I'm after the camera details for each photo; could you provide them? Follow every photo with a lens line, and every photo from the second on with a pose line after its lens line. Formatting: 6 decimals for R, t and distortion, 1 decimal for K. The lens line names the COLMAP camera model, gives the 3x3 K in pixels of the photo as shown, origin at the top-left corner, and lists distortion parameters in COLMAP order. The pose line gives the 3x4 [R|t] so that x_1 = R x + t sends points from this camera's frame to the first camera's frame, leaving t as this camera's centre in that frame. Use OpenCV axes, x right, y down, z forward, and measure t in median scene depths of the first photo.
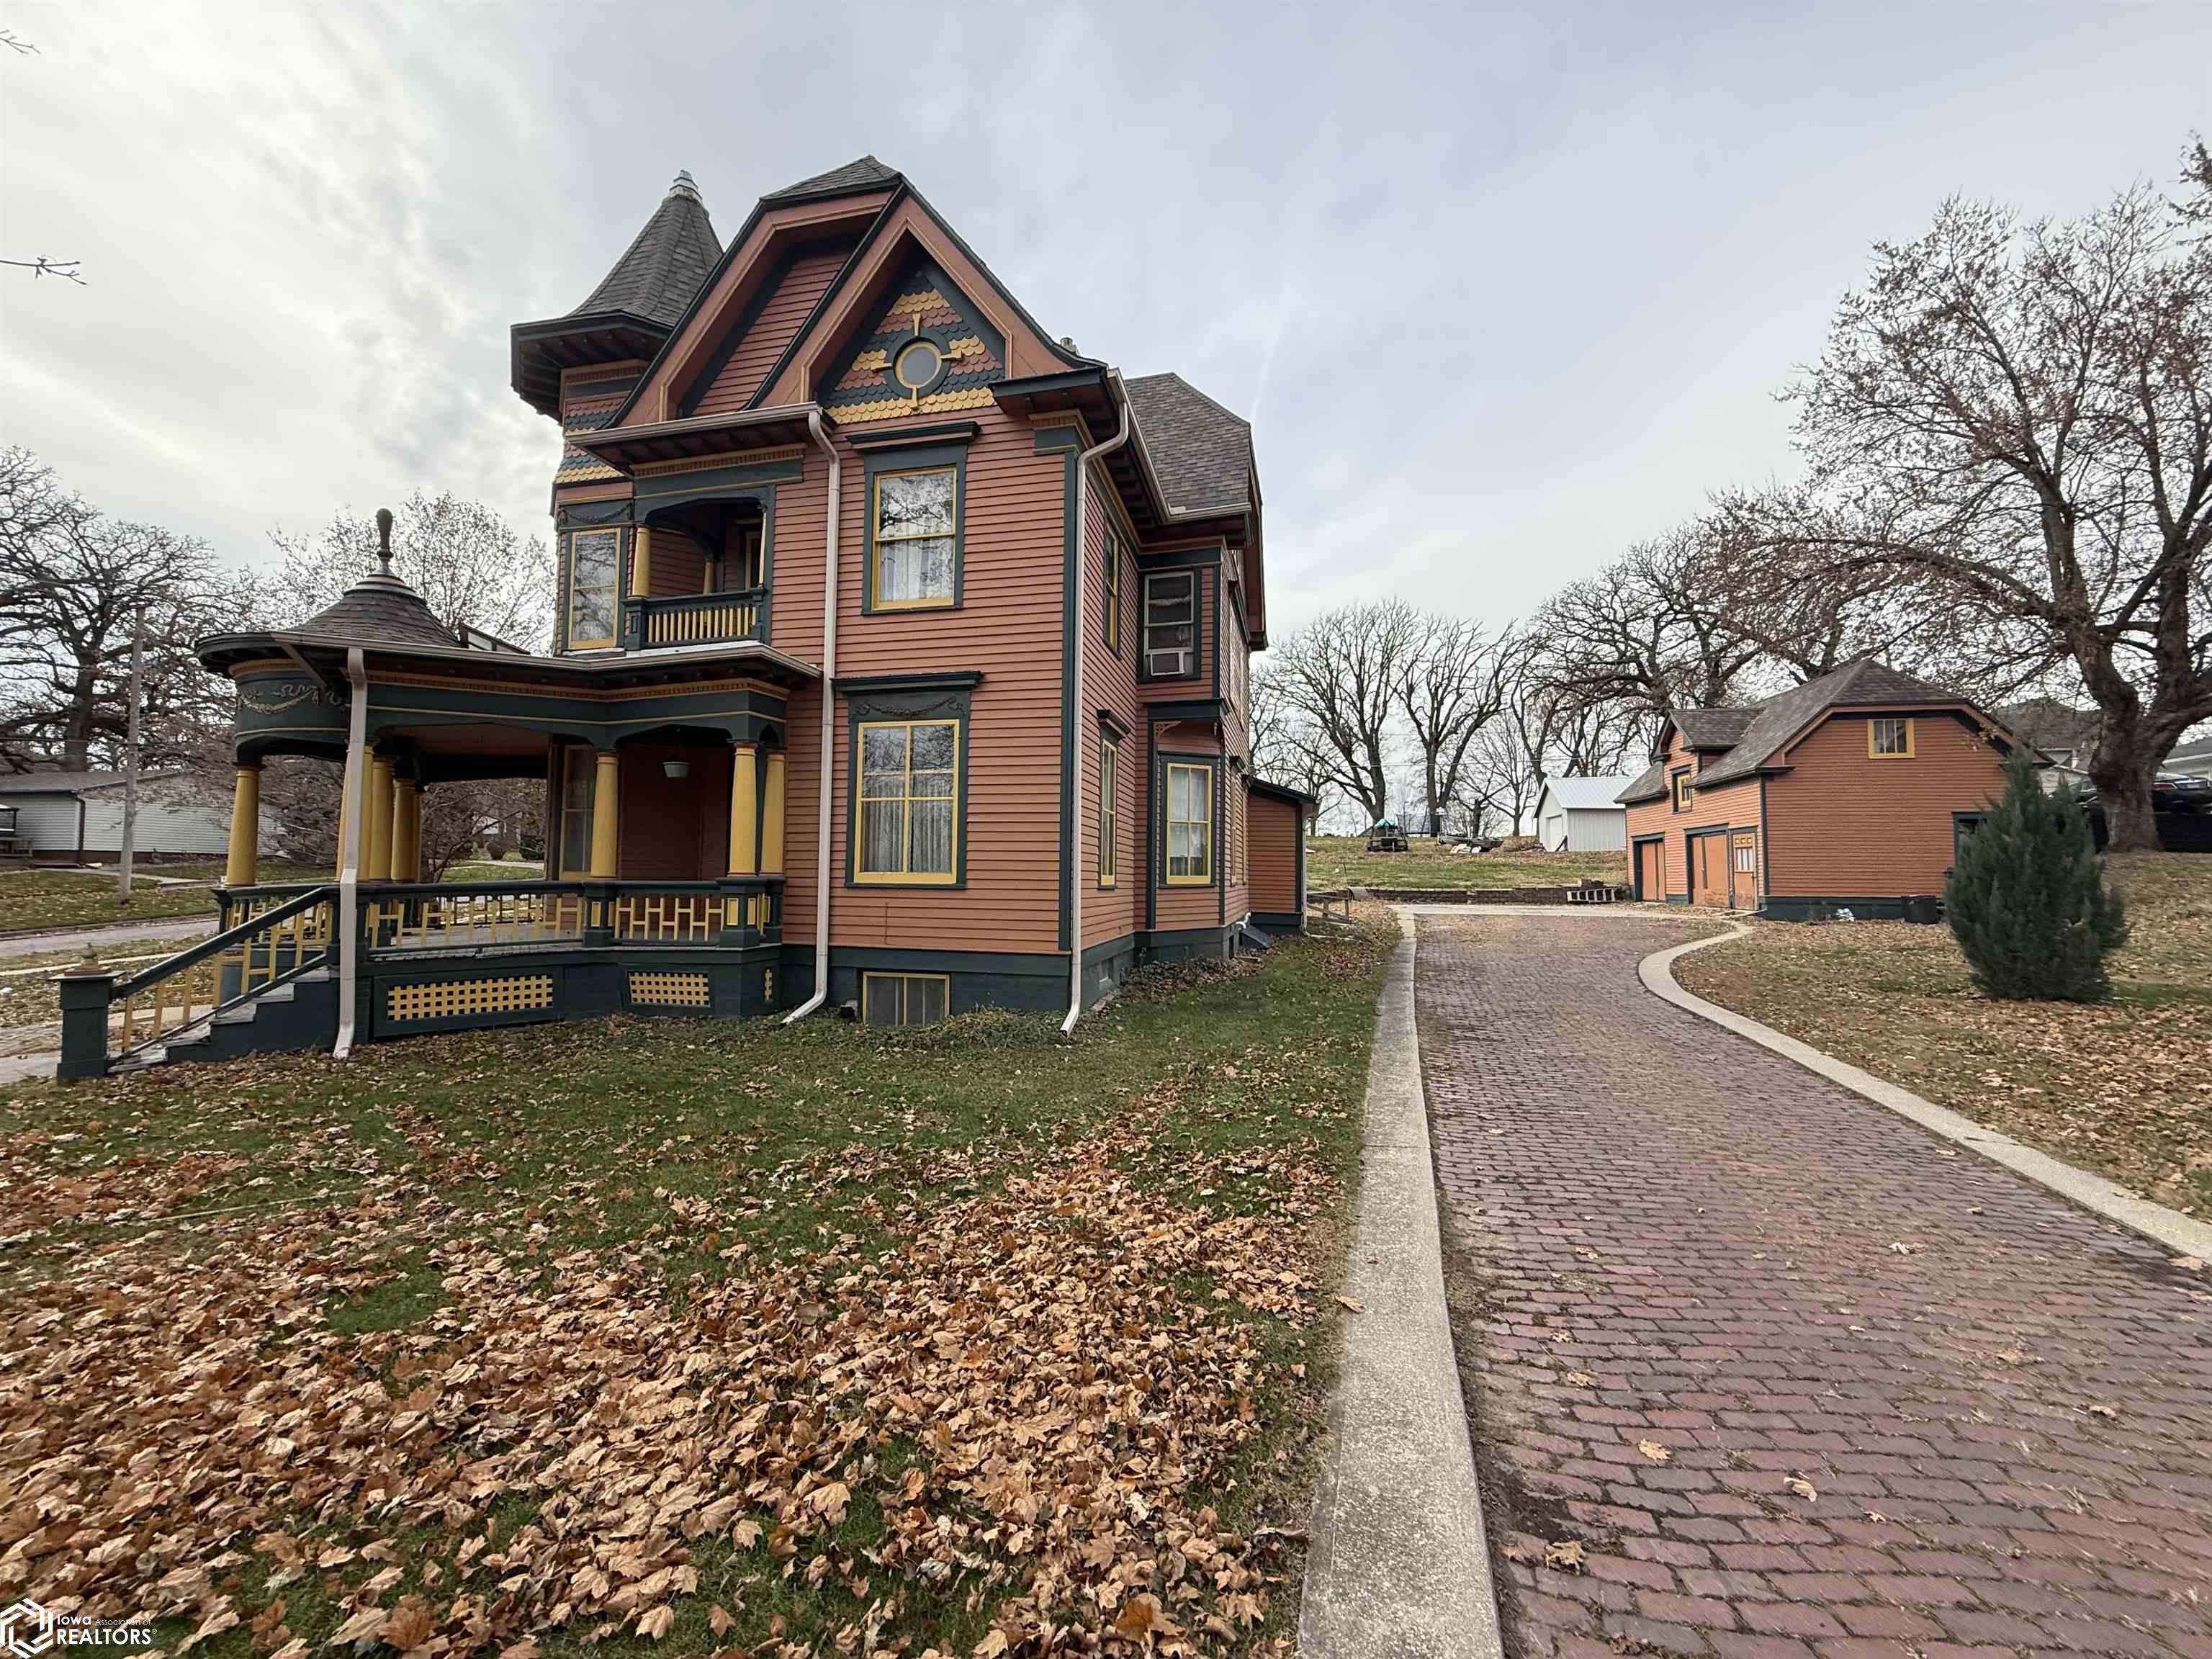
lens RADIAL K [[875.0, 0, 1100.8], [0, 875.0, 836.2], [0, 0, 1]] dist [-0.000347, -0.000741]
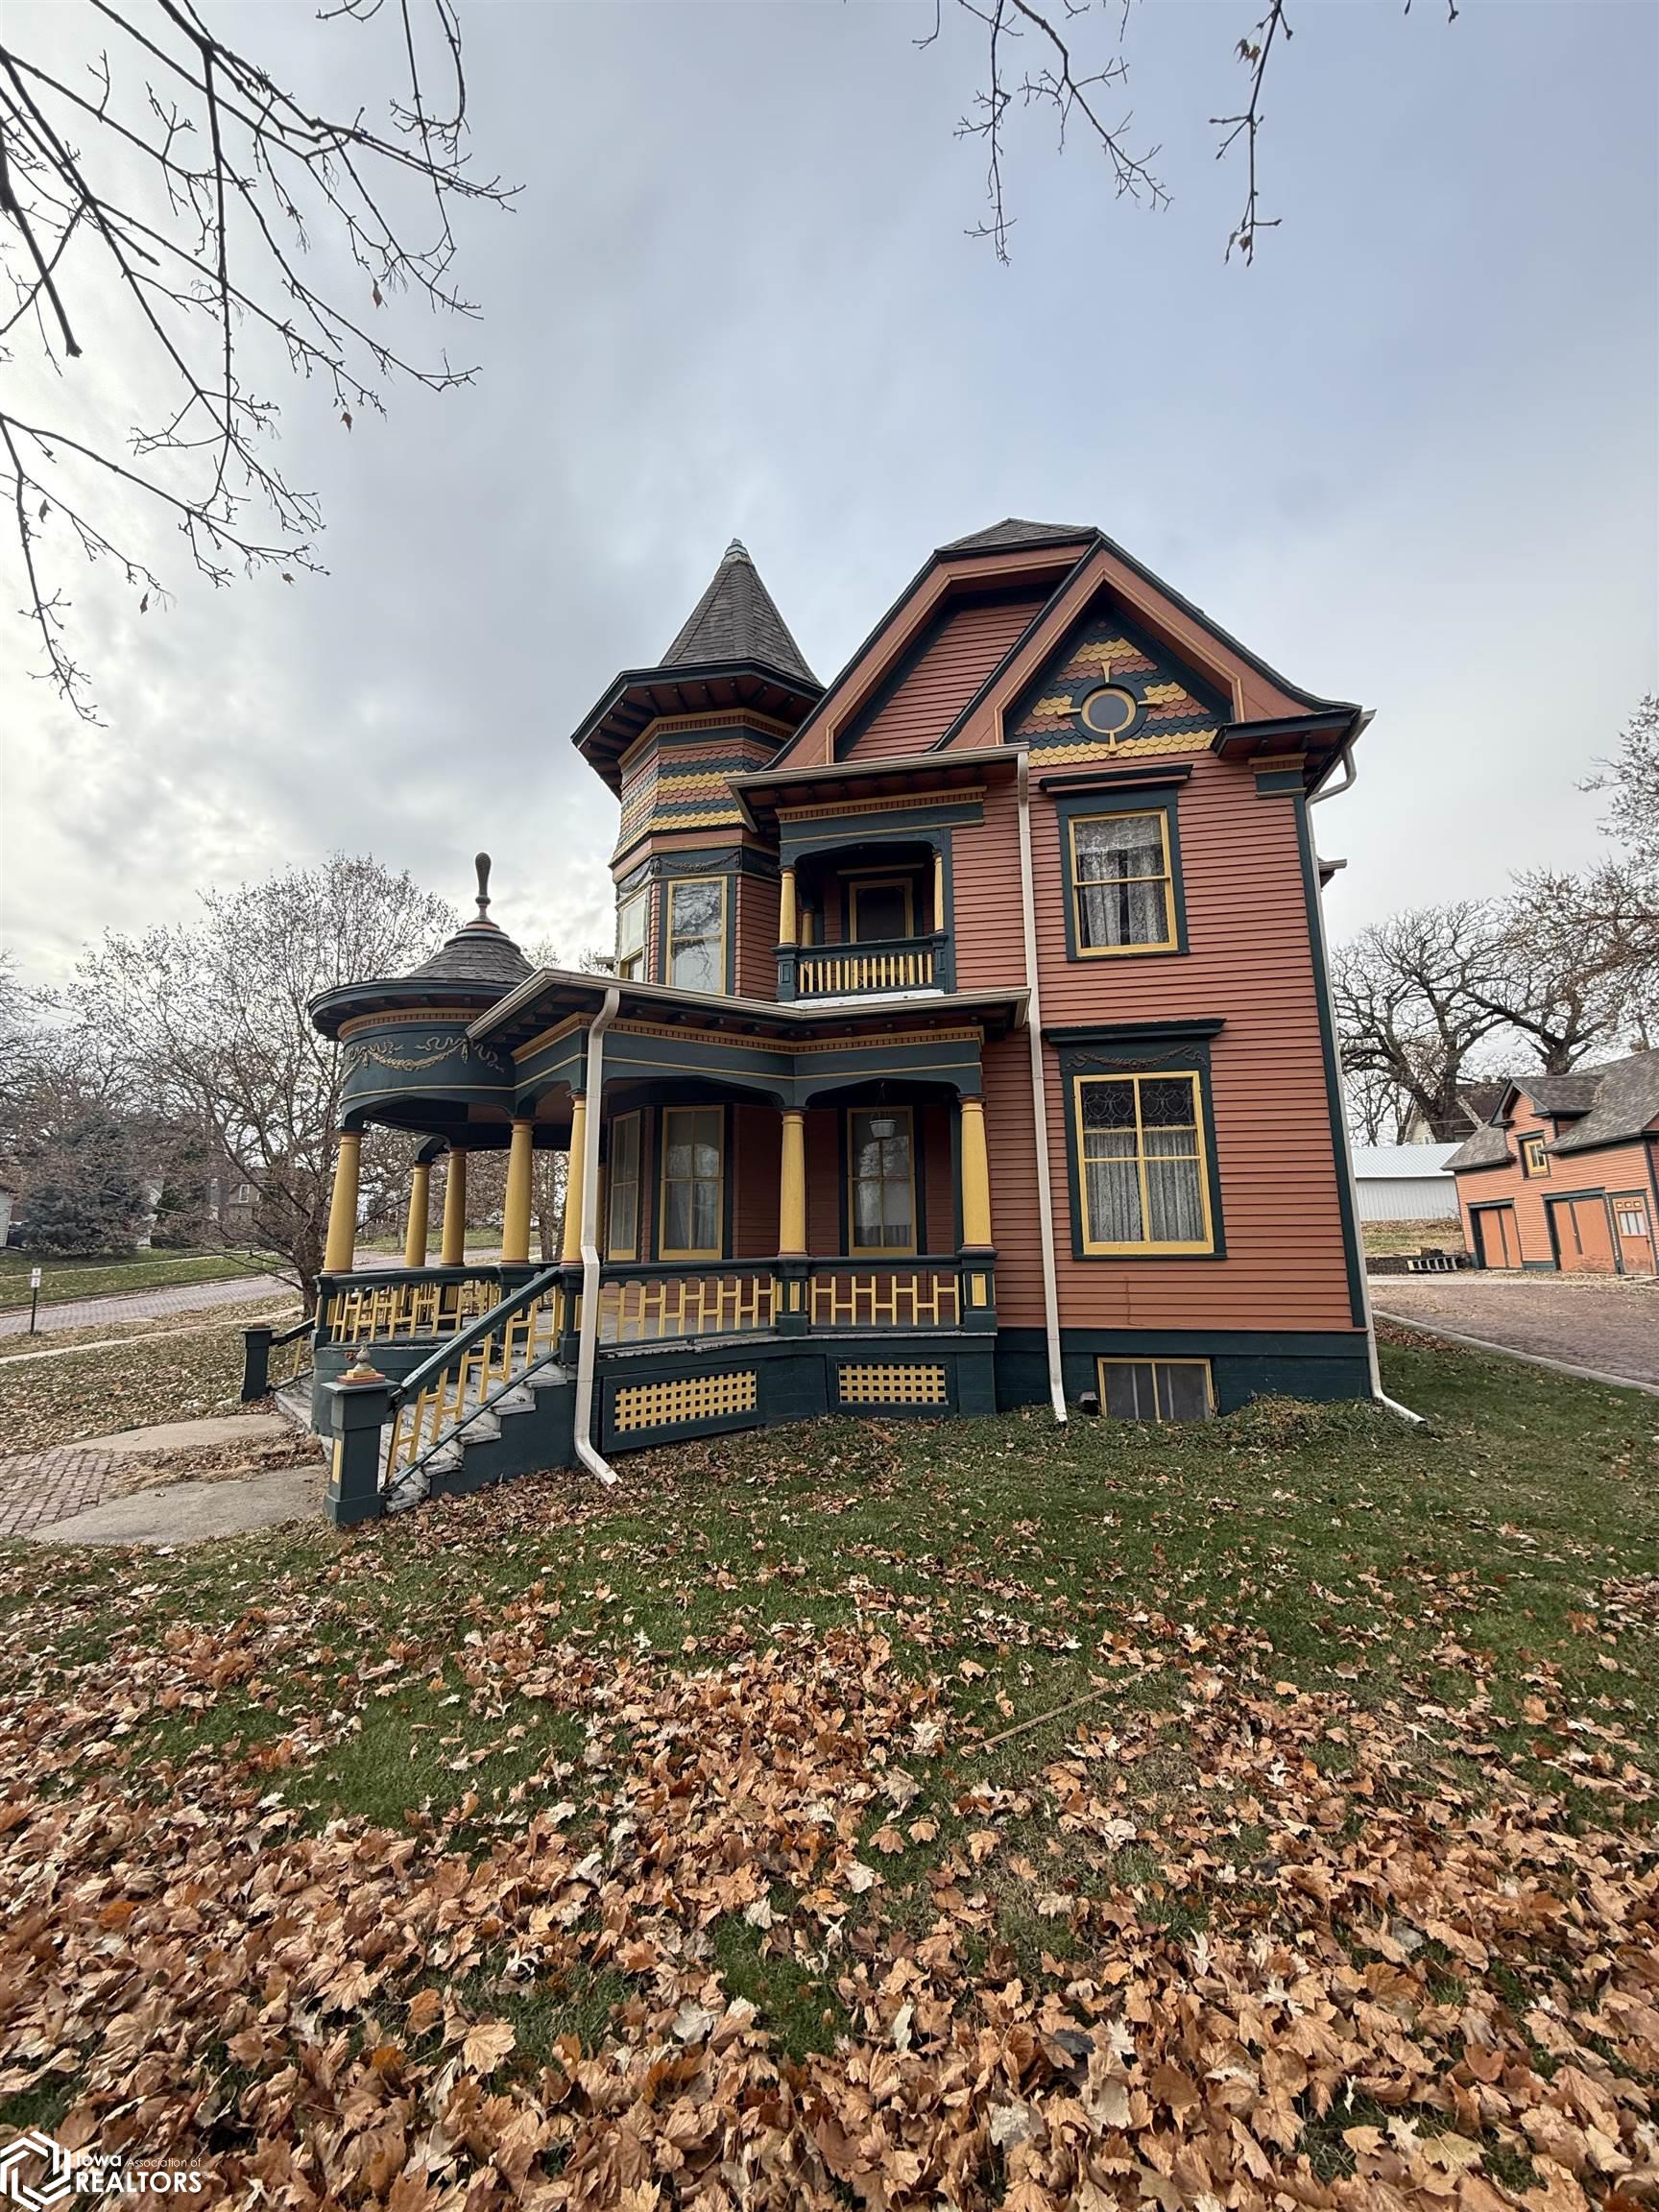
lens RADIAL K [[875.0, 0, 829.1], [0, 875.0, 1103.0], [0, 0, 1]] dist [-0.000347, -0.000741]
pose [[0.998258, -0.007916, 0.058470, -0.582546], [0.015370, 0.991635, -0.128155, 0.010589], [-0.056966, 0.128831, 0.990029, 0.117409]]
